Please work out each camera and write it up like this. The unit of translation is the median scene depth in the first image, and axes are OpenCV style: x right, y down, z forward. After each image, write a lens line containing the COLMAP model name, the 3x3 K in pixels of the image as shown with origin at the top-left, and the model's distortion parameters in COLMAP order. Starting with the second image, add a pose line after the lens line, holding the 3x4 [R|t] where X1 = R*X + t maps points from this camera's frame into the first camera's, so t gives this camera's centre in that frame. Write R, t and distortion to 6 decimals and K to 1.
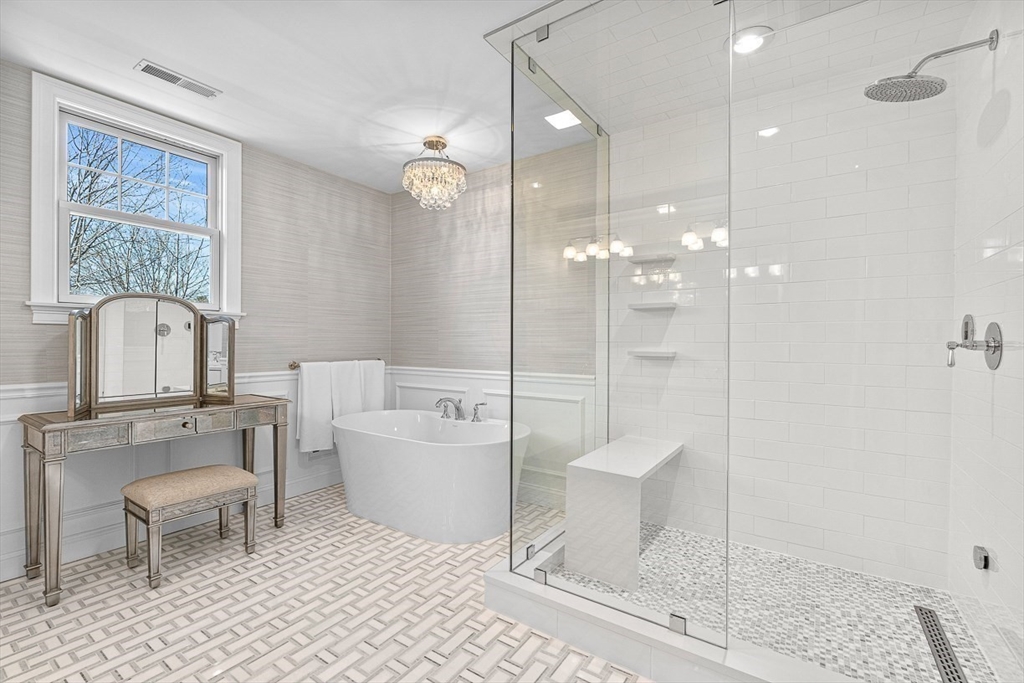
lens RADIAL K [[453.0, 0, 517.3], [0, 453.0, 342.5], [0, 0, 1]] dist [-0.009303, 0.000910]
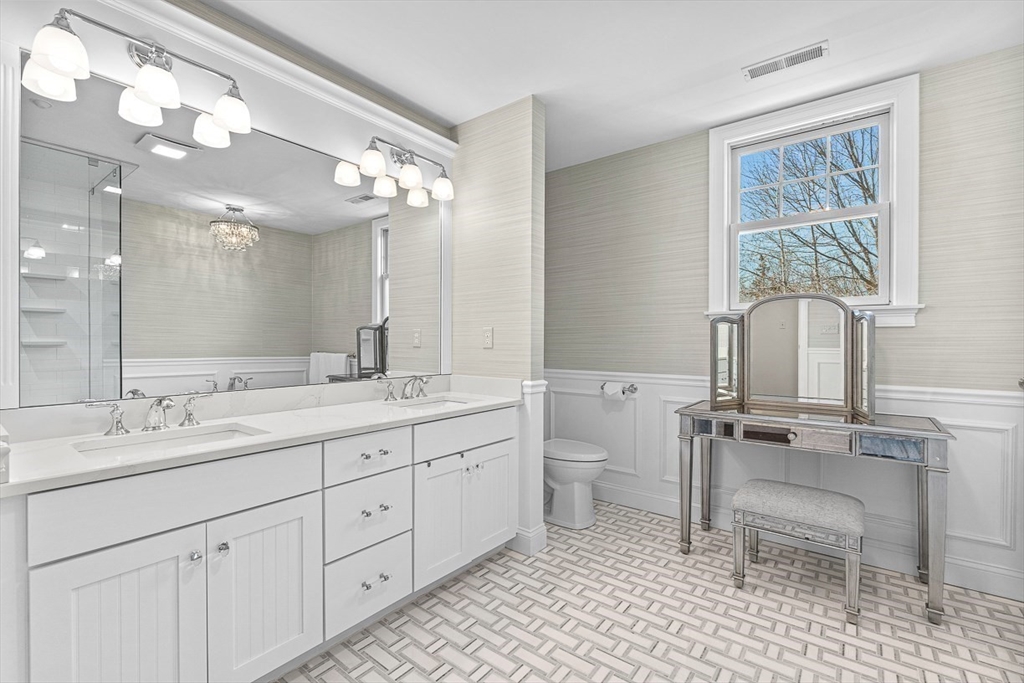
lens RADIAL K [[453.0, 0, 516.4], [0, 453.0, 343.4], [0, 0, 1]] dist [-0.009303, 0.000910]
pose [[-0.084665, -0.001661, -0.996408, 0.220222], [-0.003746, 0.999992, -0.001349, 0.001431], [0.996402, 0.003618, -0.084671, 0.530395]]
